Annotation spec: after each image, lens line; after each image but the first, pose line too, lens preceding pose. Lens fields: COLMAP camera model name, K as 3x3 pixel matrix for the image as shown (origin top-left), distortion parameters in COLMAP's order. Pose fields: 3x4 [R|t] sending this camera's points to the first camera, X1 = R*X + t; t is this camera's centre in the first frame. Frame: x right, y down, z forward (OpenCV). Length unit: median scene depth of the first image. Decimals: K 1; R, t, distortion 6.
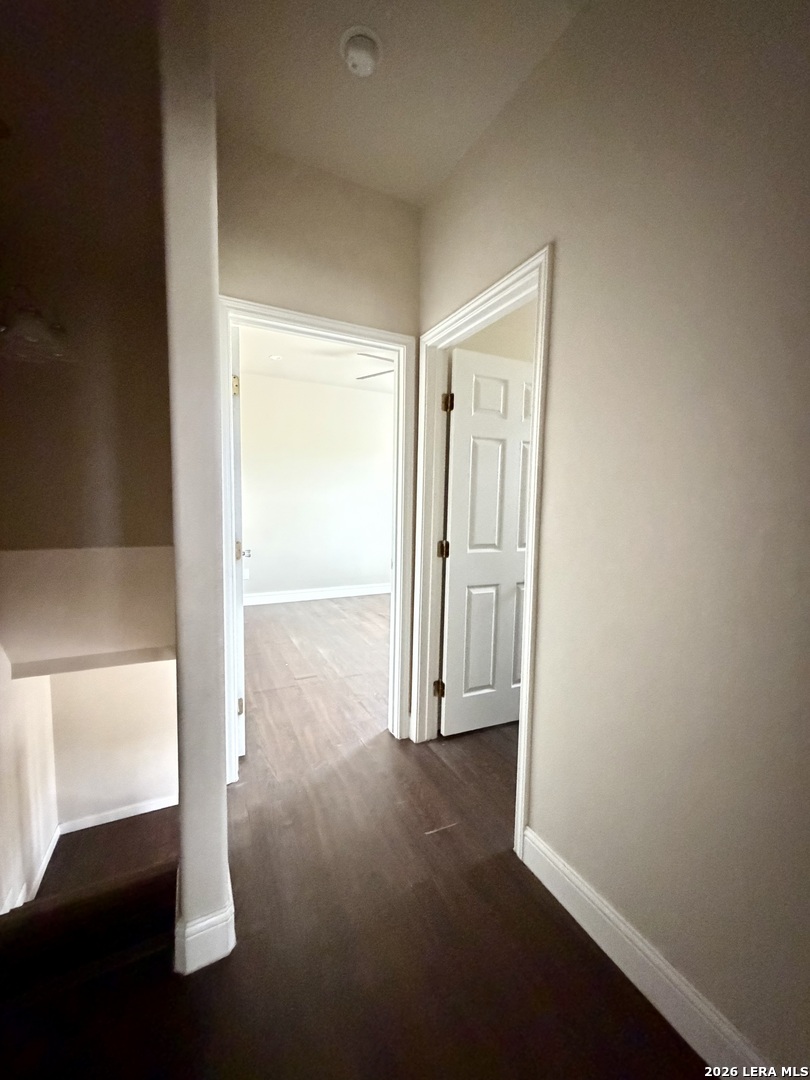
lens RADIAL K [[431.2, 0, 403.4], [0, 431.2, 537.3], [0, 0, 1]] dist [-0.000363, 0.000042]
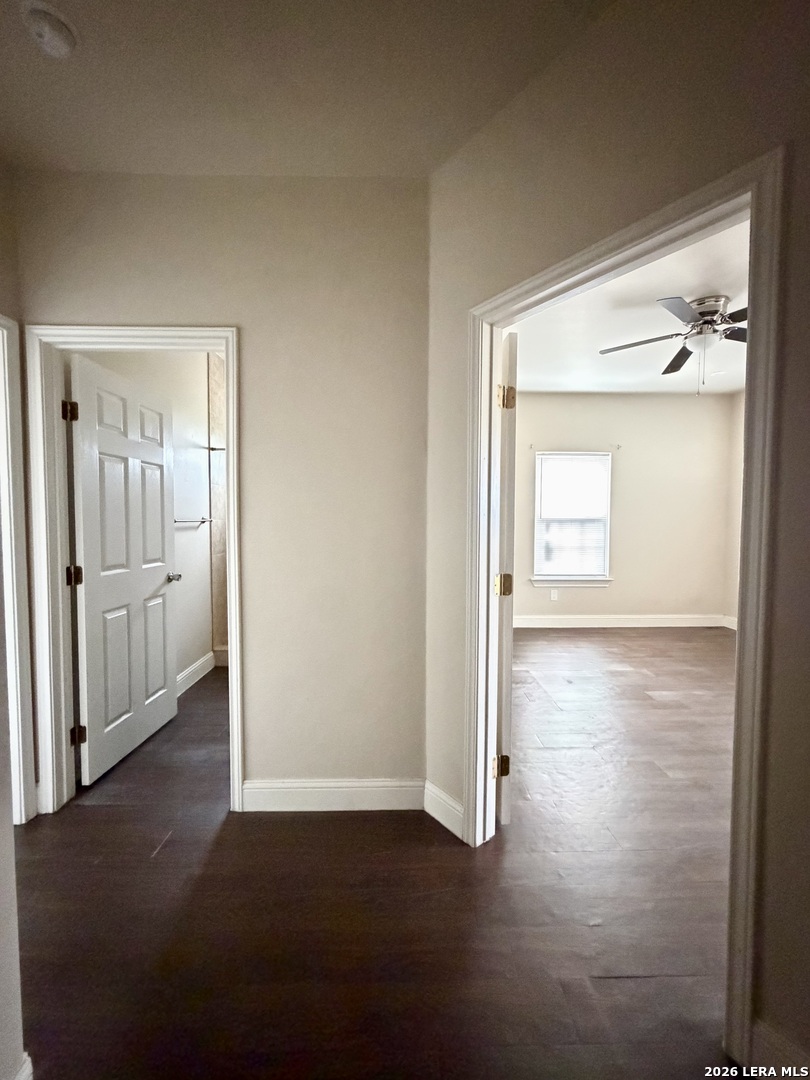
lens RADIAL K [[431.2, 0, 403.4], [0, 431.2, 537.3], [0, 0, 1]] dist [-0.000363, 0.000042]
pose [[0.423377, -0.058182, 0.904083, -0.412321], [0.075188, 0.996749, 0.028935, -0.024979], [-0.902828, 0.055726, 0.426375, 0.008208]]
